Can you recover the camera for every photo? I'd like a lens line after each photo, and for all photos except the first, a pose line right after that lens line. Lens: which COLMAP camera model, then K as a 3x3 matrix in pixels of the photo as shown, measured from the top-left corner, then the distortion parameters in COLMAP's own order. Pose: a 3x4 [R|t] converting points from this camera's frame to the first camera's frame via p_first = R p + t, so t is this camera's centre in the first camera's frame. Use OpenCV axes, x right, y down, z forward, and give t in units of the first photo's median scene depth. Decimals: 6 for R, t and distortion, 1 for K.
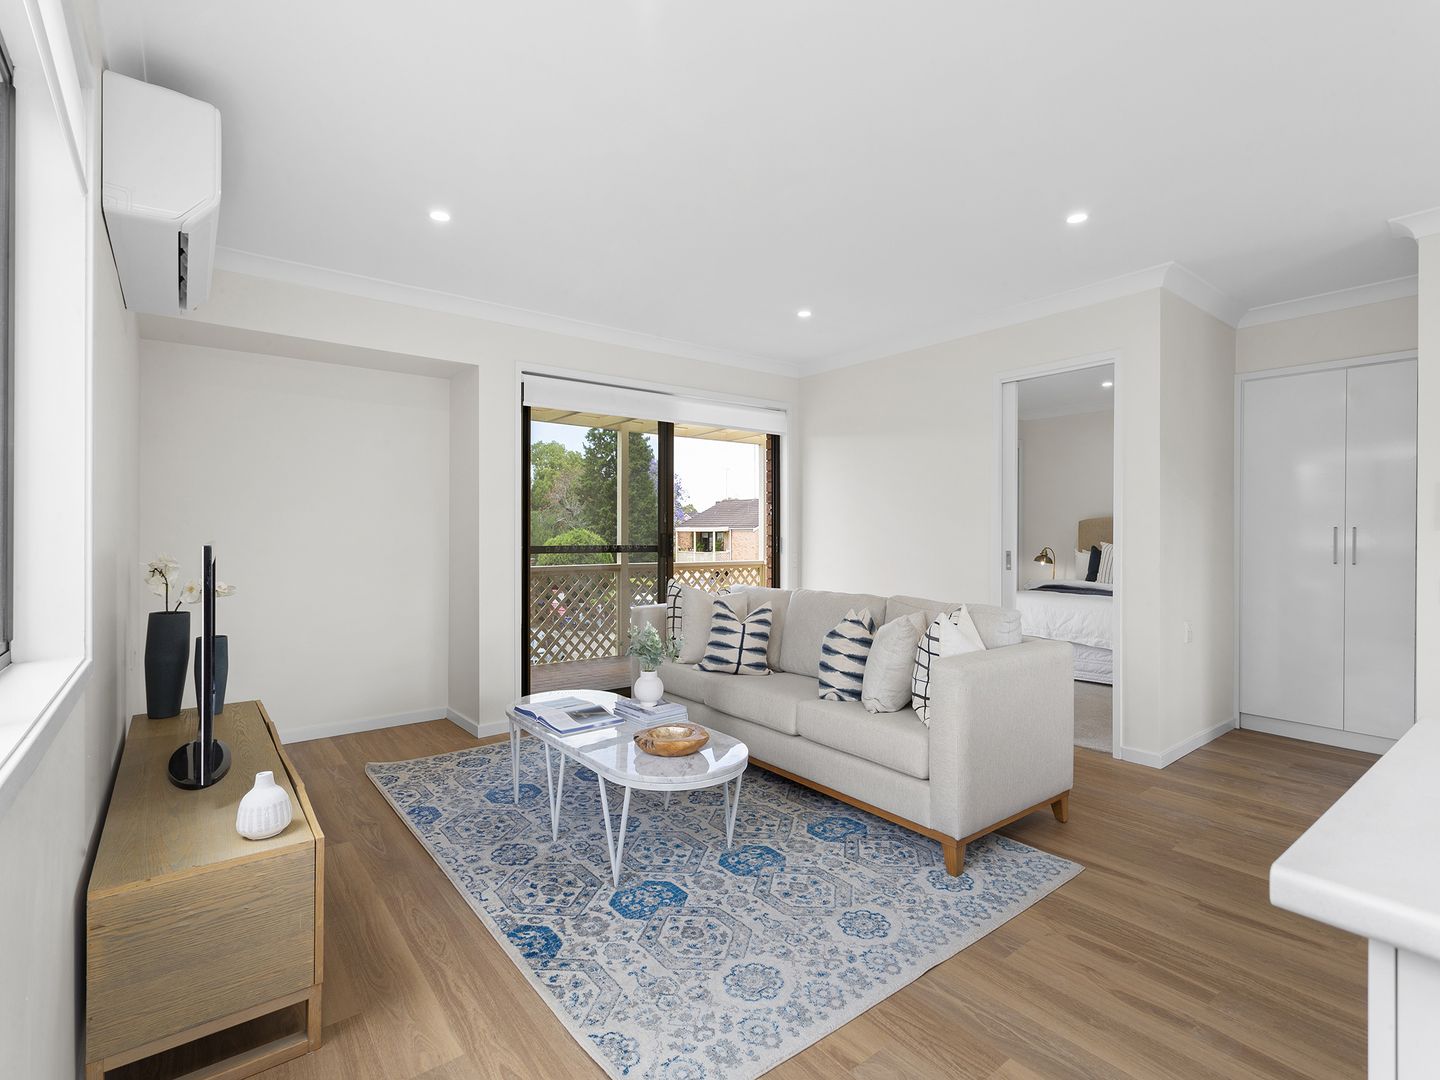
lens RADIAL K [[678.7, 0, 687.1], [0, 678.7, 537.0], [0, 0, 1]] dist [0.002193, 0.000410]
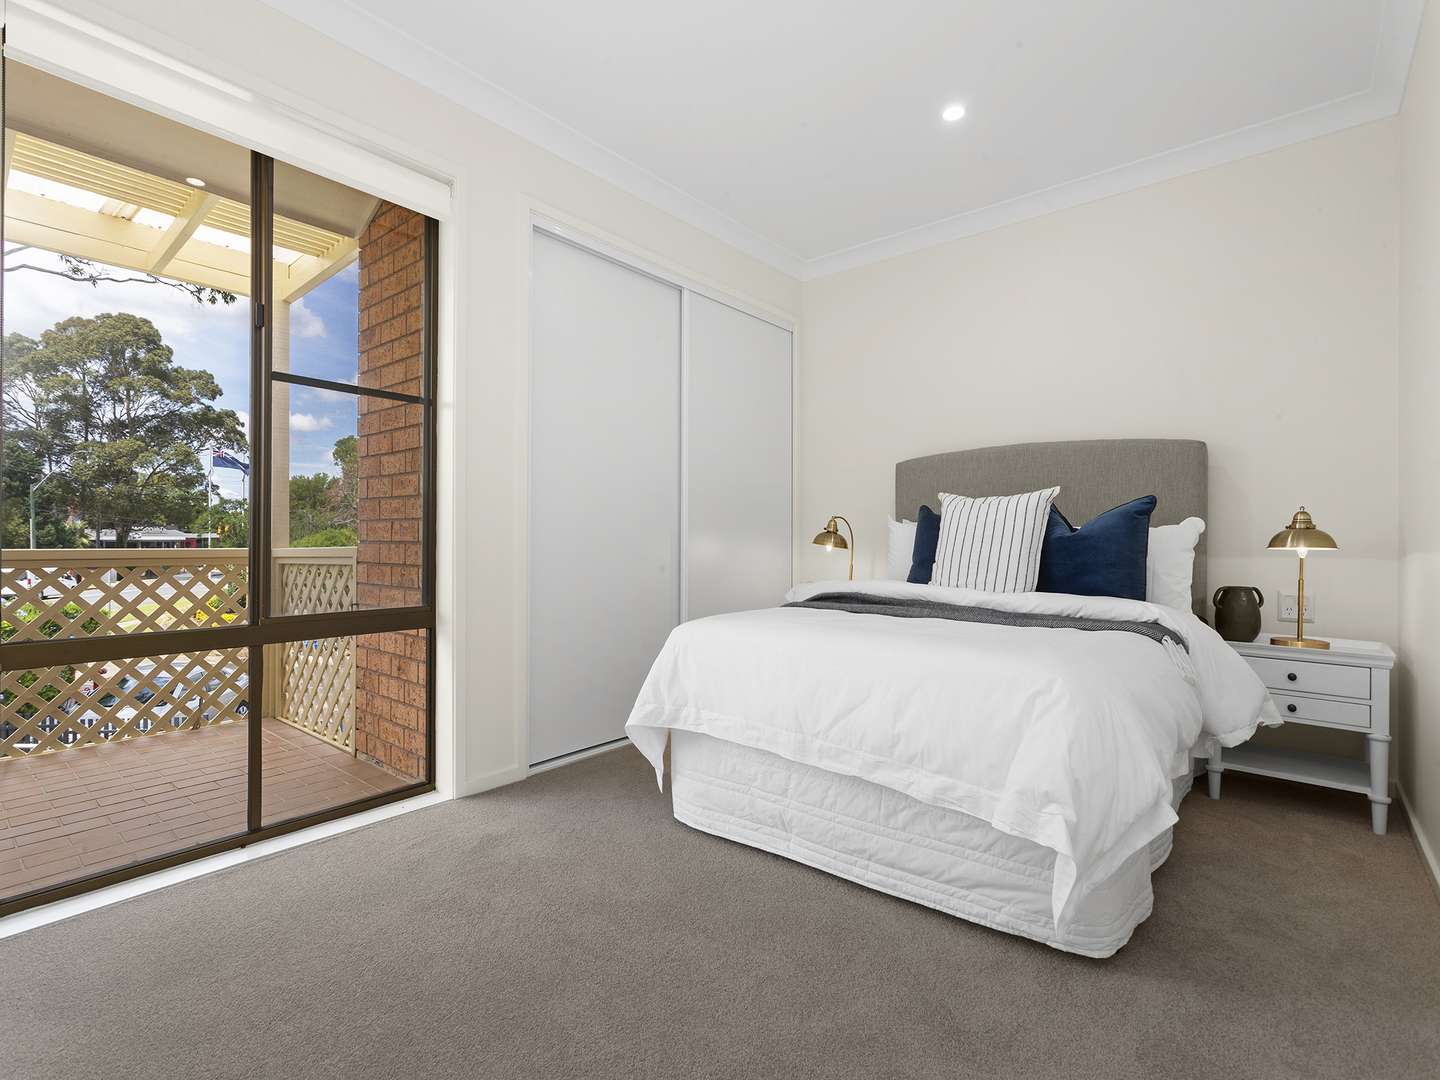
lens RADIAL K [[676.8, 0, 712.3], [0, 676.8, 545.6], [0, 0, 1]] dist [0.004349, 0.000361]
pose [[0.971358, 0.000418, 0.237620, 0.896190], [0.000804, 0.999987, -0.005044, 0.105941], [-0.237619, 0.005090, 0.971345, 1.507231]]
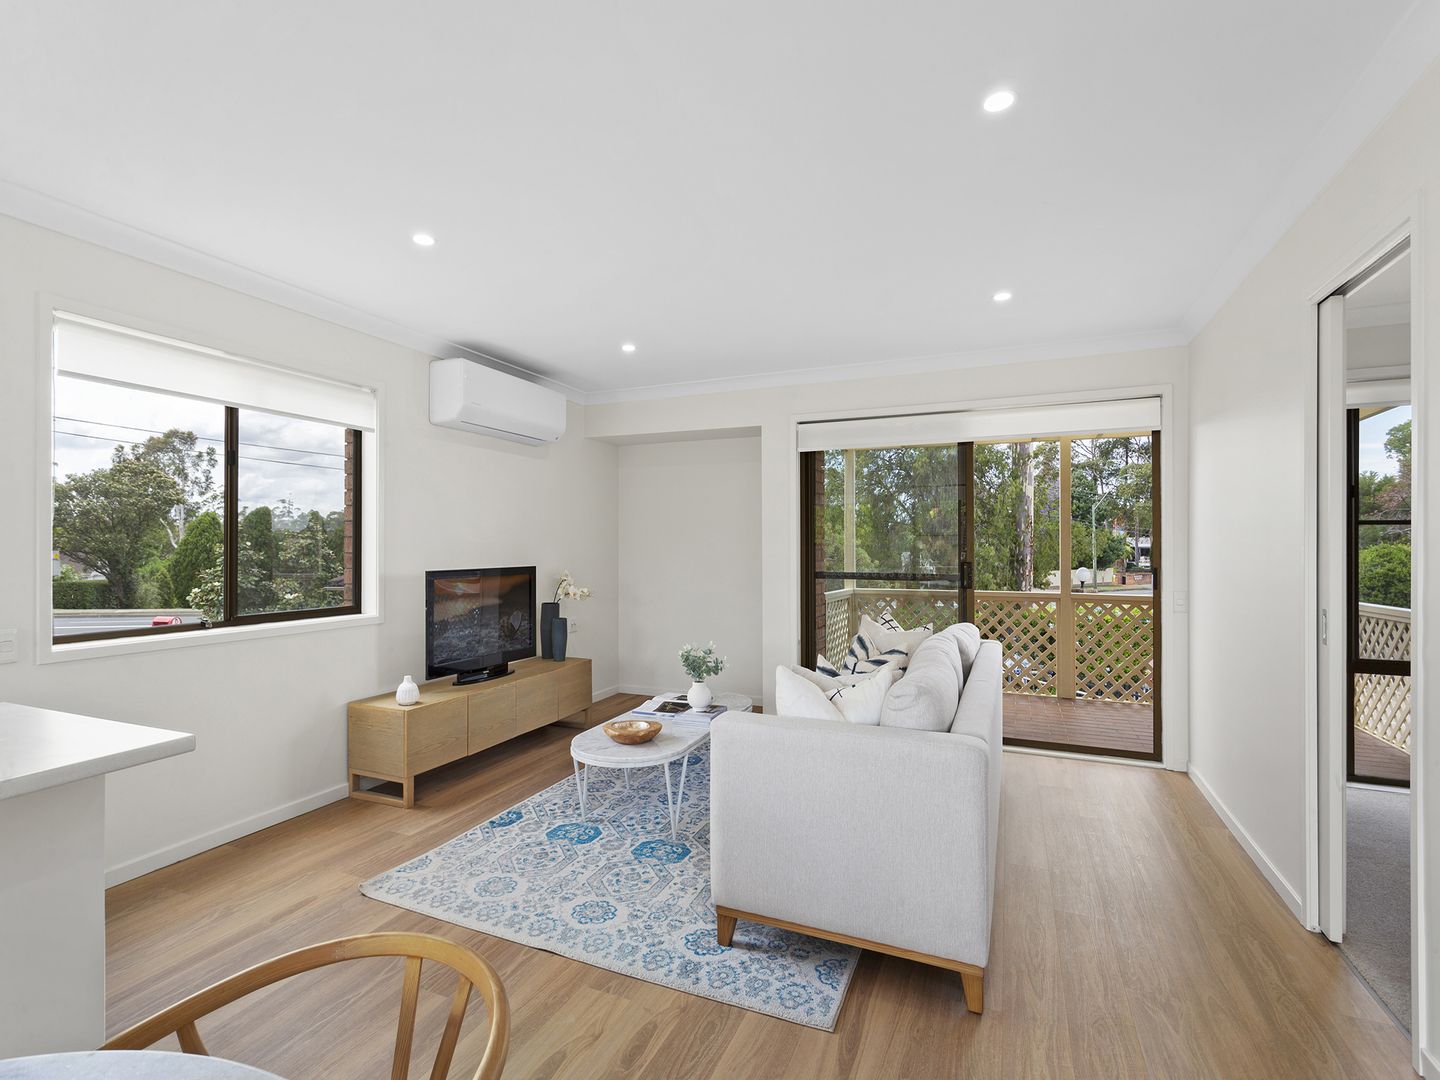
lens RADIAL K [[669.8, 0, 716.4], [0, 669.8, 533.9], [0, 0, 1]] dist [0.011448, 0.000115]
pose [[0.498606, -0.019469, -0.866610, 1.146406], [-0.004951, 0.999667, -0.025307, -0.036253], [0.866815, 0.016909, 0.498344, 0.503833]]
